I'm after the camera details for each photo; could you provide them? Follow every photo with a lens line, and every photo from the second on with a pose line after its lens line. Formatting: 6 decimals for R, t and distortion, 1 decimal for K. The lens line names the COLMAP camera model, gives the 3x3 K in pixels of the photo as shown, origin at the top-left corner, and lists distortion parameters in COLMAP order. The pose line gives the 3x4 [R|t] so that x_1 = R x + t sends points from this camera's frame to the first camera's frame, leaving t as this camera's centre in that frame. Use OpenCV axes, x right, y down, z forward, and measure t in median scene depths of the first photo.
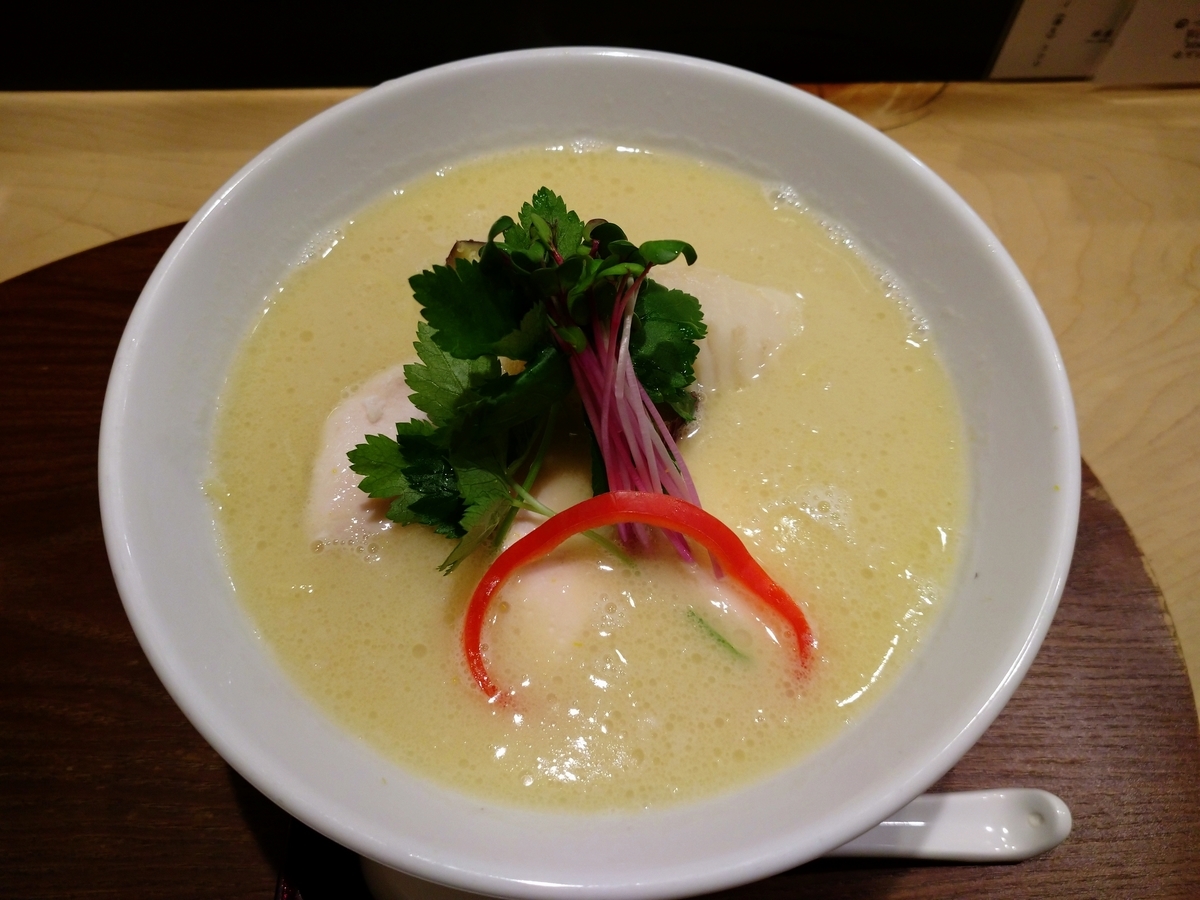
lens RADIAL K [[1021.3, 0, 583.1], [0, 1021.3, 452.4], [0, 0, 1]] dist [0.032619, -0.013983]
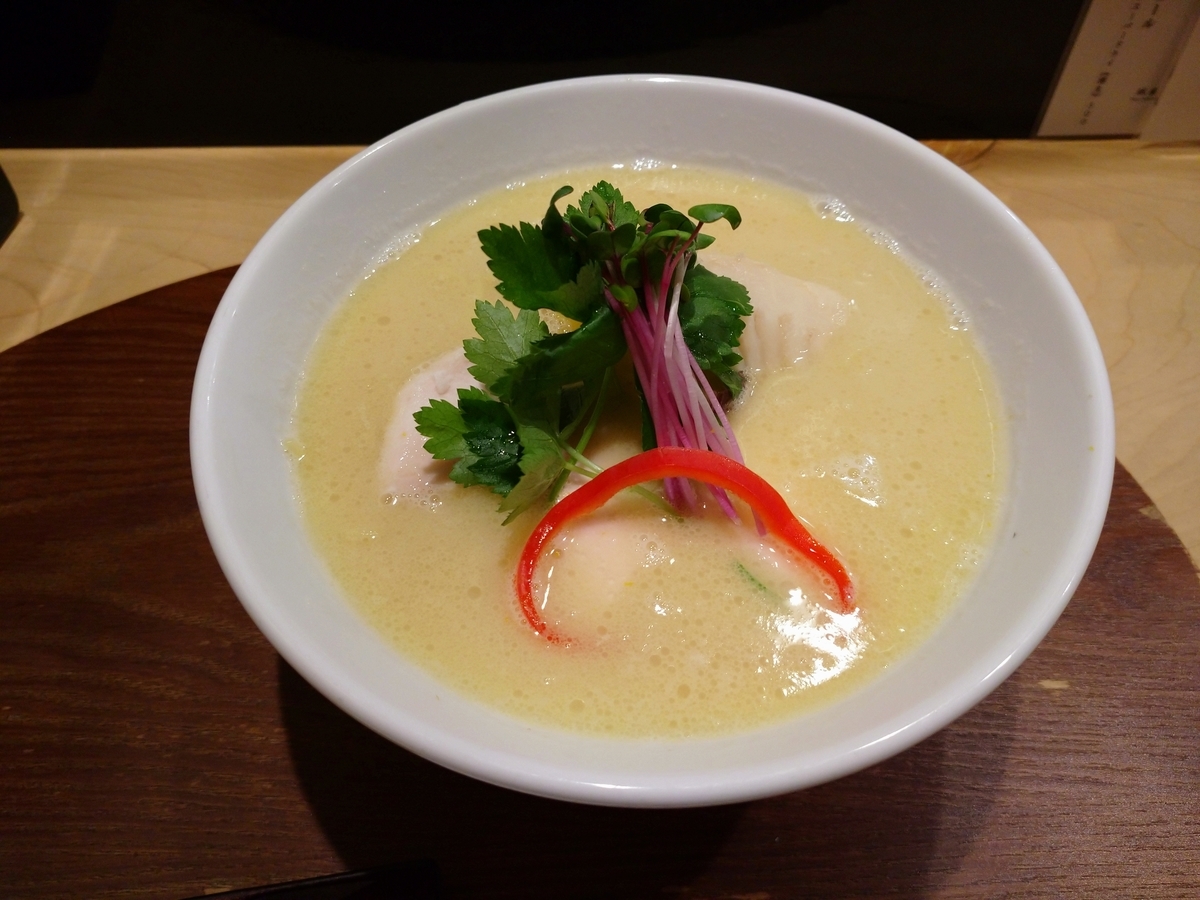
lens RADIAL K [[1021.3, 0, 583.1], [0, 1021.3, 452.4], [0, 0, 1]] dist [0.032619, -0.013983]
pose [[0.997860, 0.019001, -0.062559, 0.014297], [-0.025526, 0.994121, -0.105227, 0.148787], [0.060191, 0.106599, 0.992479, -0.053068]]
